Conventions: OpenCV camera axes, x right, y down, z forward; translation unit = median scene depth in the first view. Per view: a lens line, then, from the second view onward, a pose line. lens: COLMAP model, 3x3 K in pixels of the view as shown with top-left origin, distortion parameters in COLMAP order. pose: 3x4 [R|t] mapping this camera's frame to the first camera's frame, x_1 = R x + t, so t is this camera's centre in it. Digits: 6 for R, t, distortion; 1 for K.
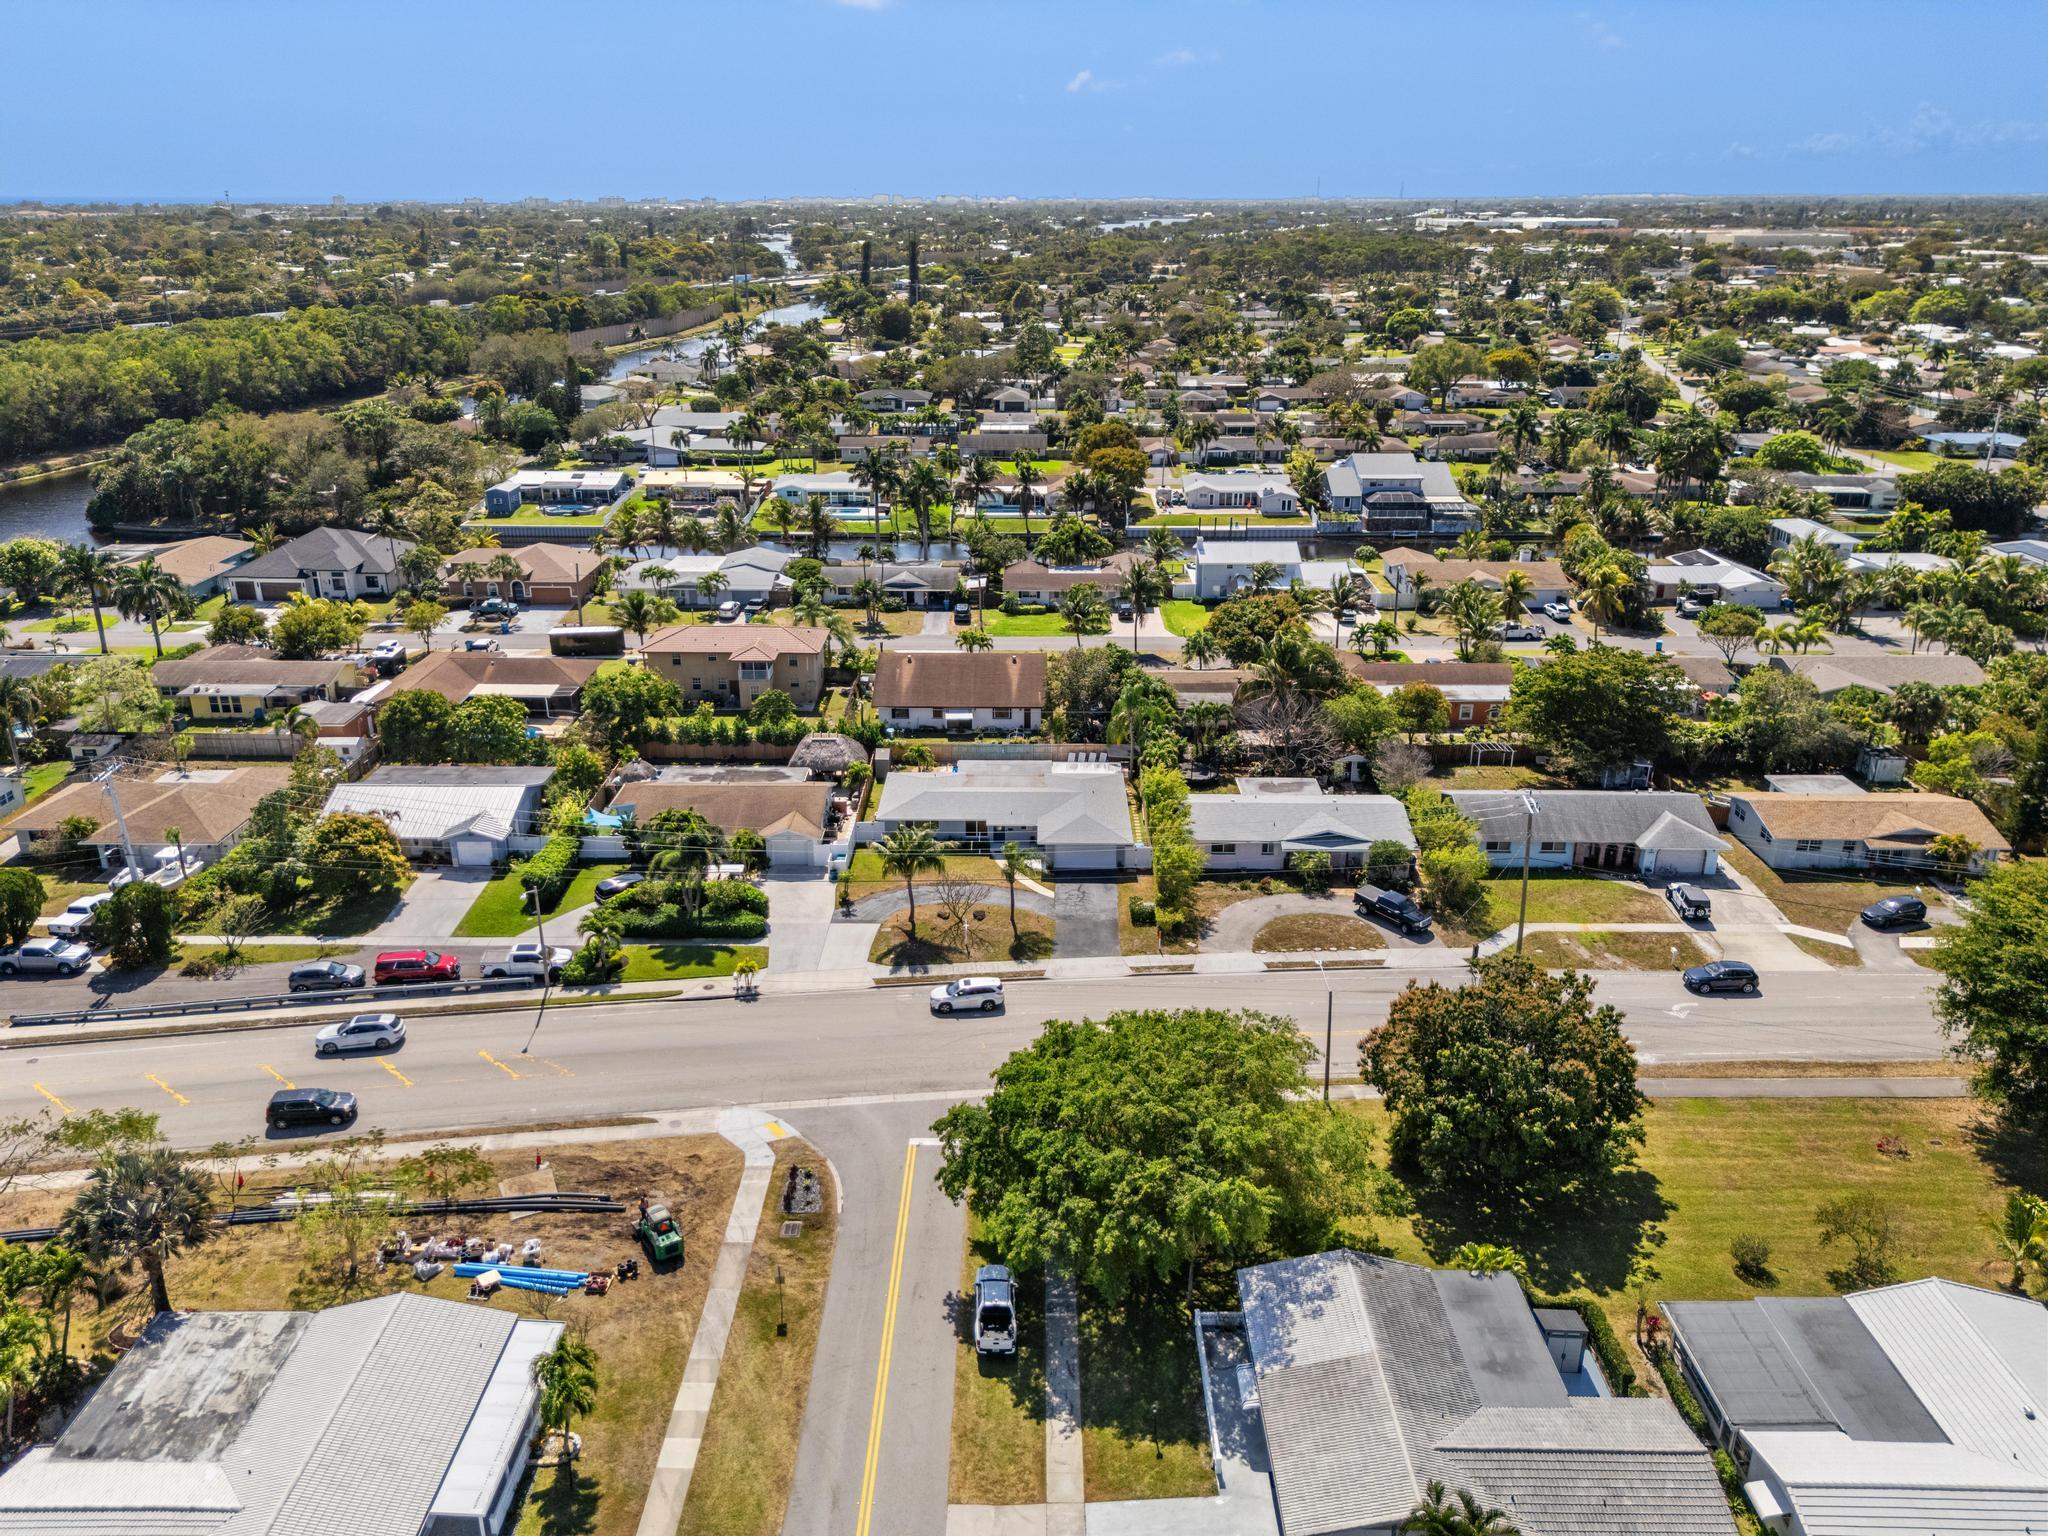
lens RADIAL K [[1508.9, 0, 1017.6], [0, 1508.9, 771.0], [0, 0, 1]] dist [0.074402, -0.071601]
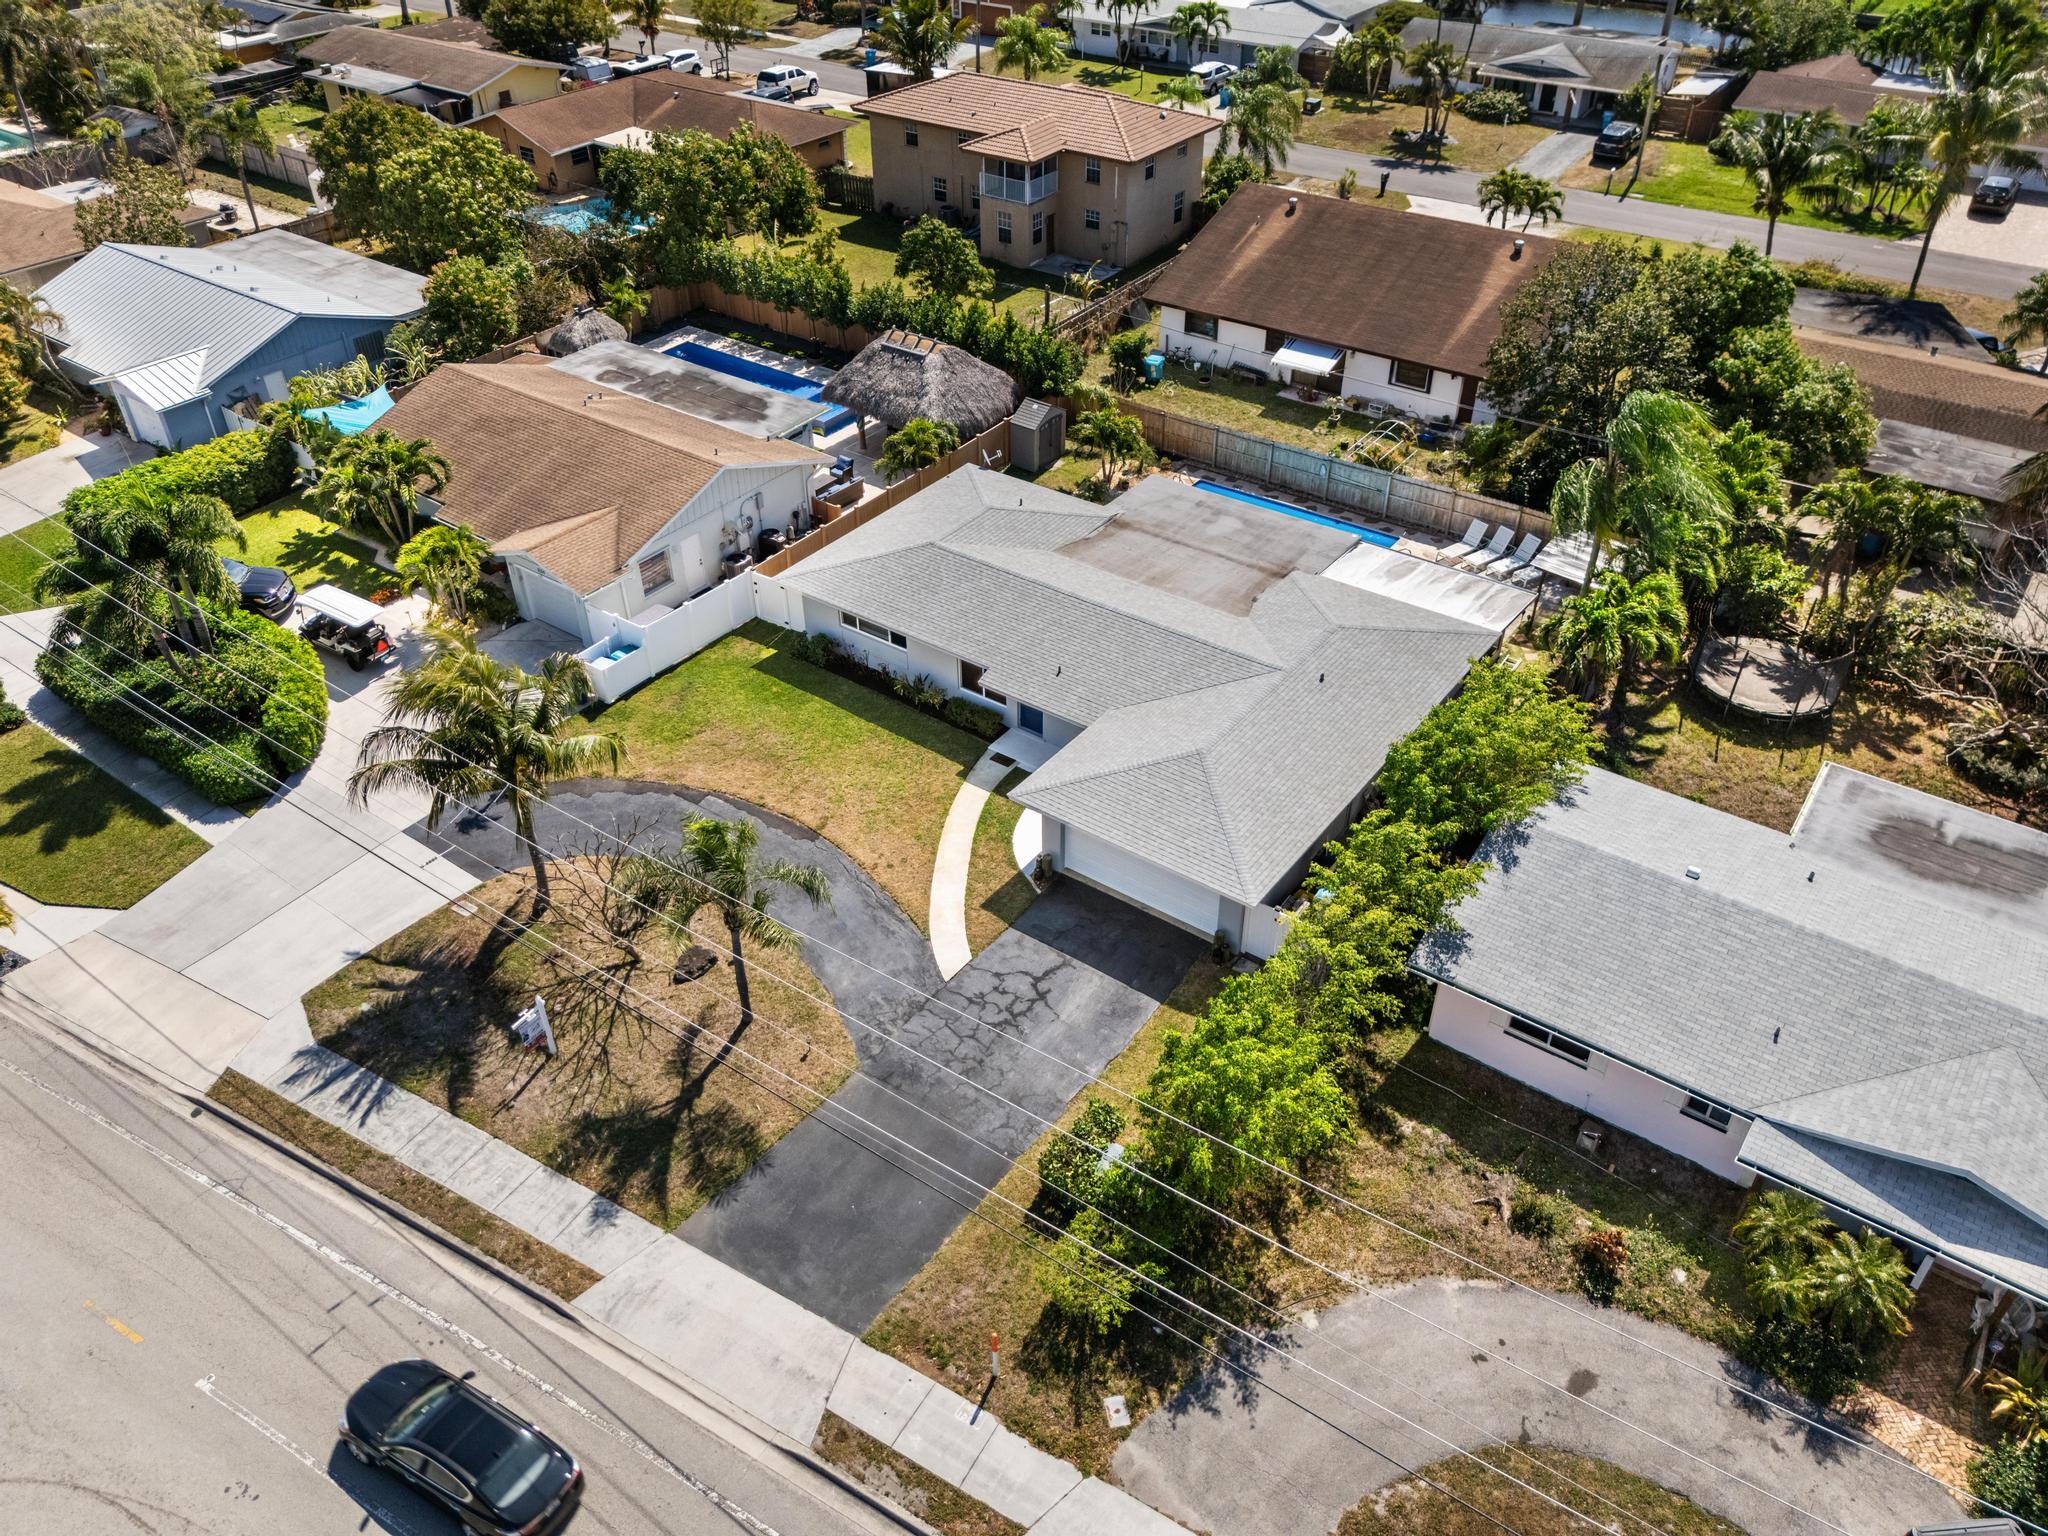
lens RADIAL K [[1536.3, 0, 1006.7], [0, 1536.3, 767.5], [0, 0, 1]] dist [0.063693, -0.070448]
pose [[0.811741, 0.342539, -0.473015, 0.157756], [-0.197888, 0.923344, 0.329054, -0.064925], [0.549469, -0.173503, 0.817301, 0.648976]]
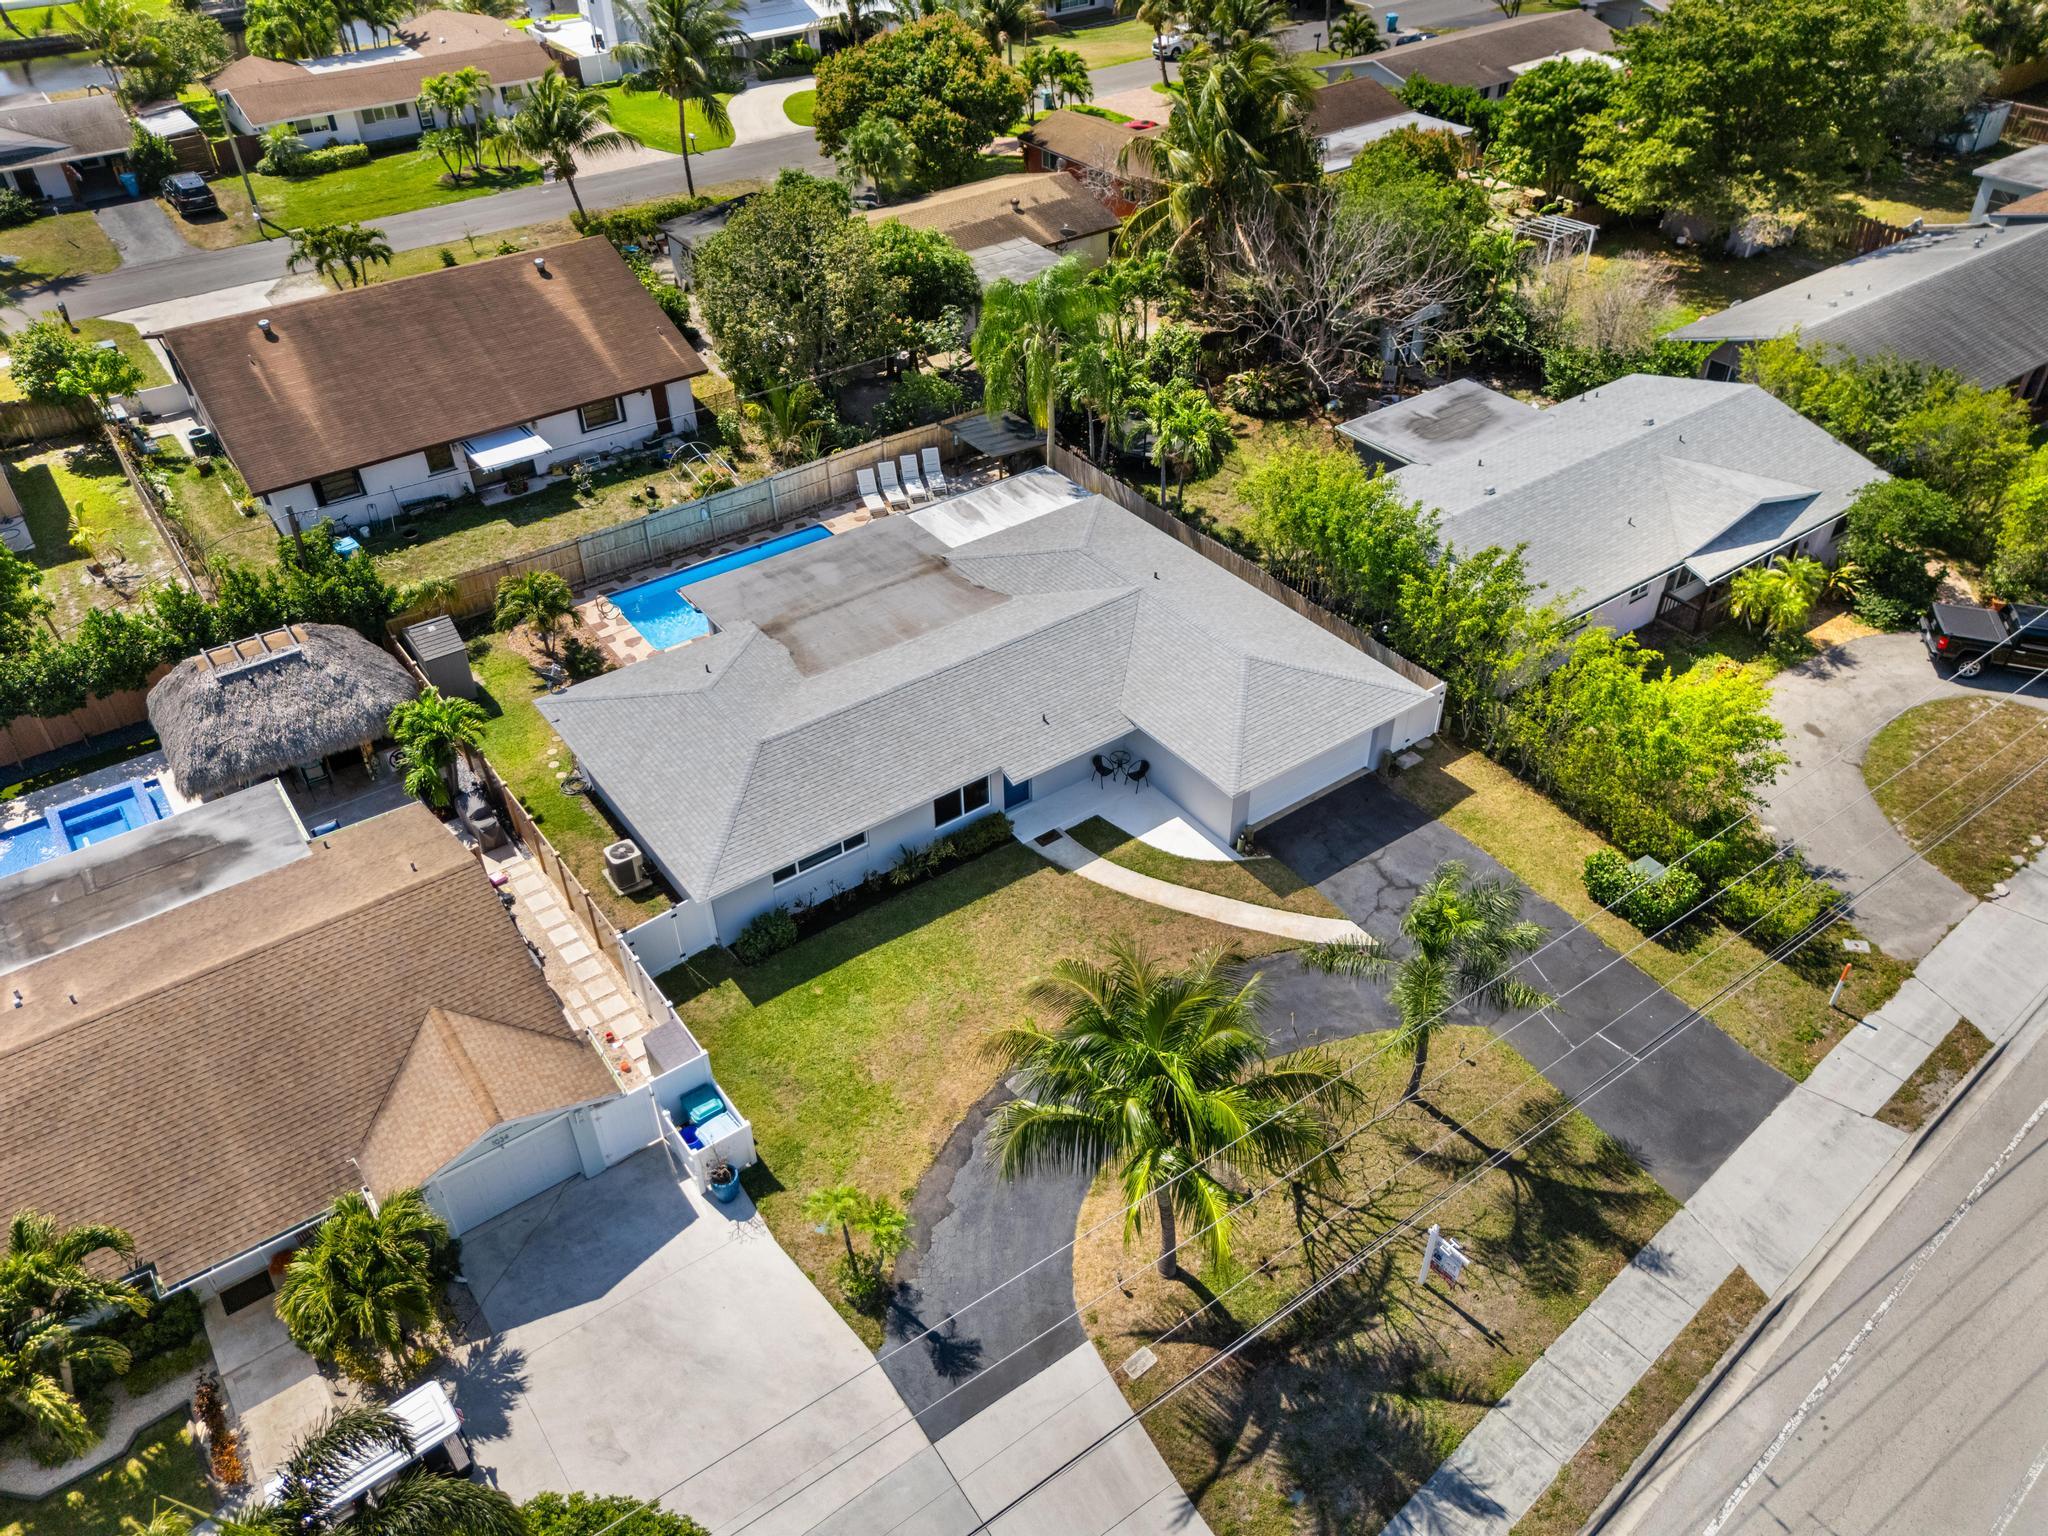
lens RADIAL K [[1507.0, 0, 1024.0], [0, 1507.0, 768.0], [0, 0, 1]] dist [0.072460, -0.081864]
pose [[0.805184, -0.378678, 0.456379, -0.157621], [0.229189, 0.908489, 0.349457, -0.077271], [-0.546947, -0.176780, 0.818290, 0.680136]]
